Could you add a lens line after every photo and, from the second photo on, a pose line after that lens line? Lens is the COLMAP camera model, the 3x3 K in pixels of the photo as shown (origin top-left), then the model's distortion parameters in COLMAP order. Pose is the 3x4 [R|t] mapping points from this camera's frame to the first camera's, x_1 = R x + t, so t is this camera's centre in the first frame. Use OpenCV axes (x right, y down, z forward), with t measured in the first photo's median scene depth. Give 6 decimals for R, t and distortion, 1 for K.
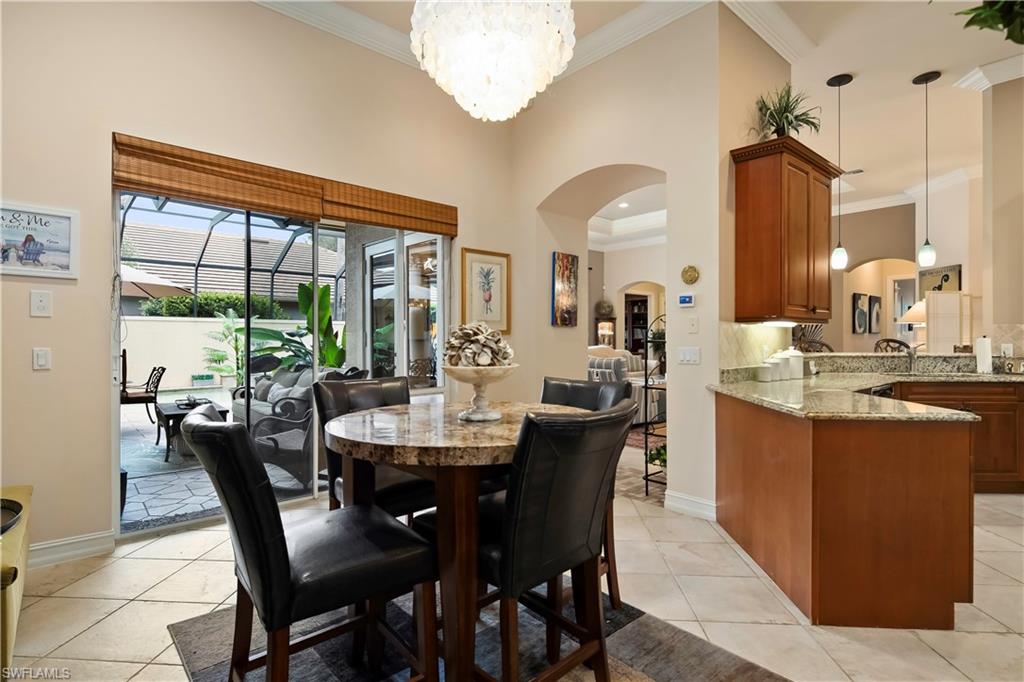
lens RADIAL K [[510.3, 0, 512.0], [0, 510.3, 341.0], [0, 0, 1]] dist [-0.000549, 0.000048]
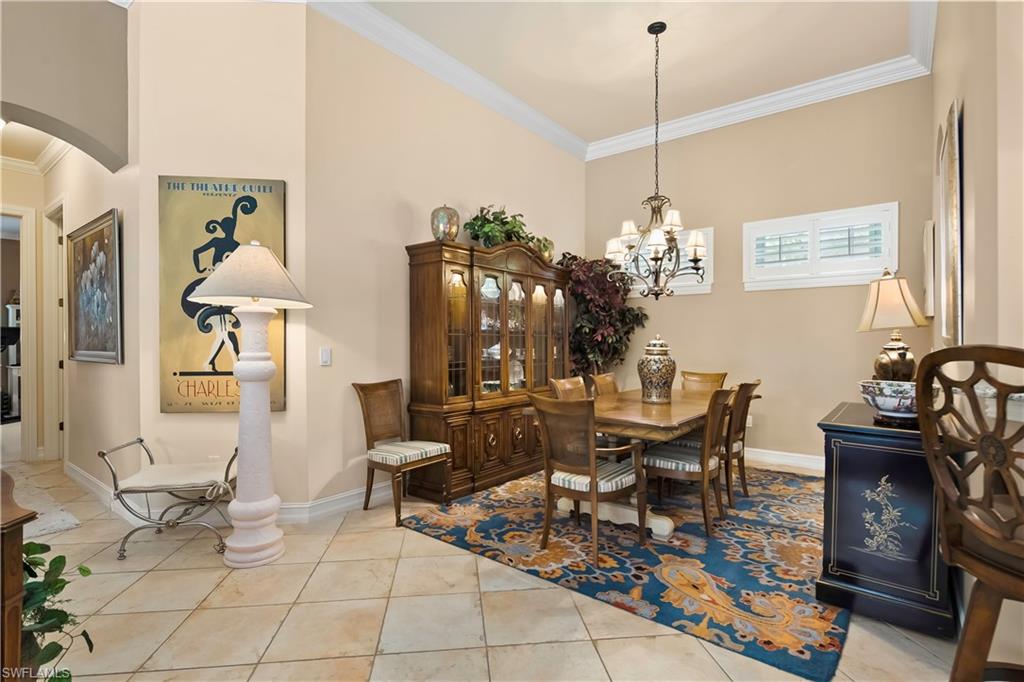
lens RADIAL K [[510.3, 0, 512.0], [0, 510.3, 341.0], [0, 0, 1]] dist [-0.000549, 0.000048]
pose [[-0.157468, 0.005871, 0.987507, 0.522835], [0.004997, 0.999974, -0.005148, -0.005179], [-0.987511, 0.004124, -0.157493, 1.145103]]
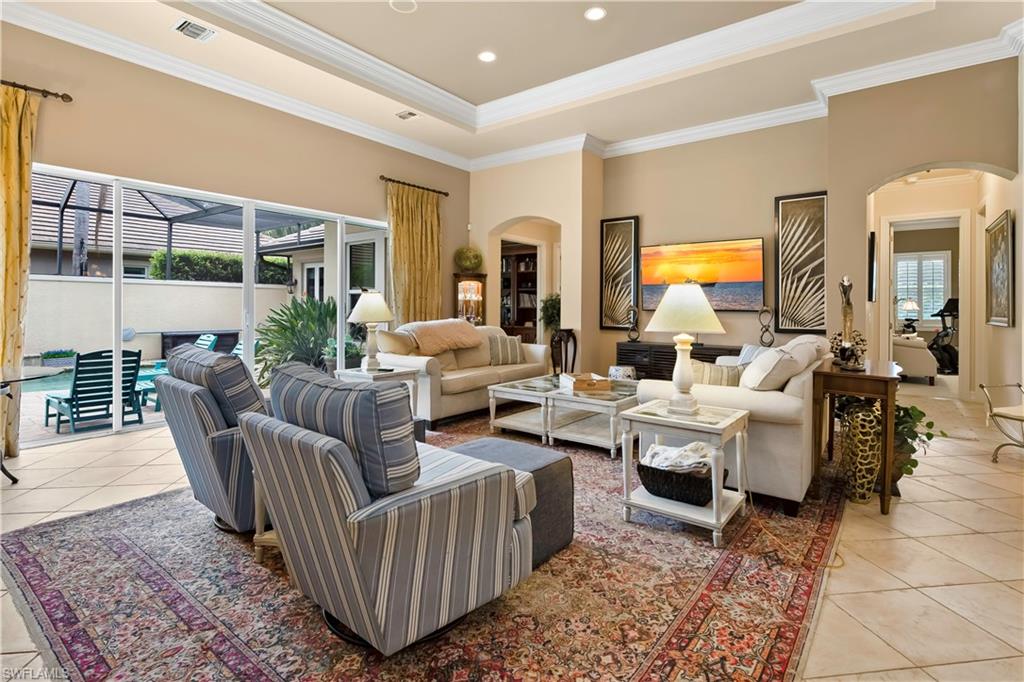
lens RADIAL K [[503.6, 0, 509.0], [0, 503.6, 323.6], [0, 0, 1]] dist [0.000954, -0.000491]
pose [[0.982122, 0.002588, 0.188229, 0.261674], [-0.007943, 0.999585, 0.027701, -0.004095], [-0.188079, -0.028701, 0.981734, 0.869332]]
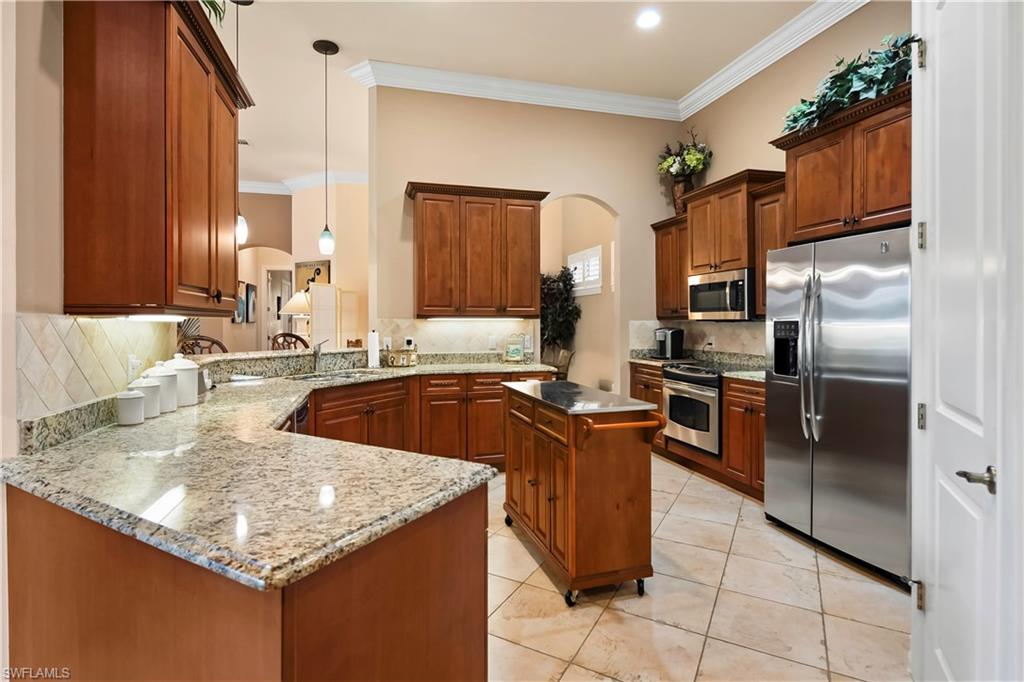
lens RADIAL K [[503.6, 0, 509.0], [0, 503.6, 323.6], [0, 0, 1]] dist [0.000954, -0.000491]
pose [[0.438517, 0.000121, 0.898723, 0.121349], [0.005157, 0.999983, -0.002651, -0.015256], [-0.898708, 0.005797, 0.438509, 0.258606]]
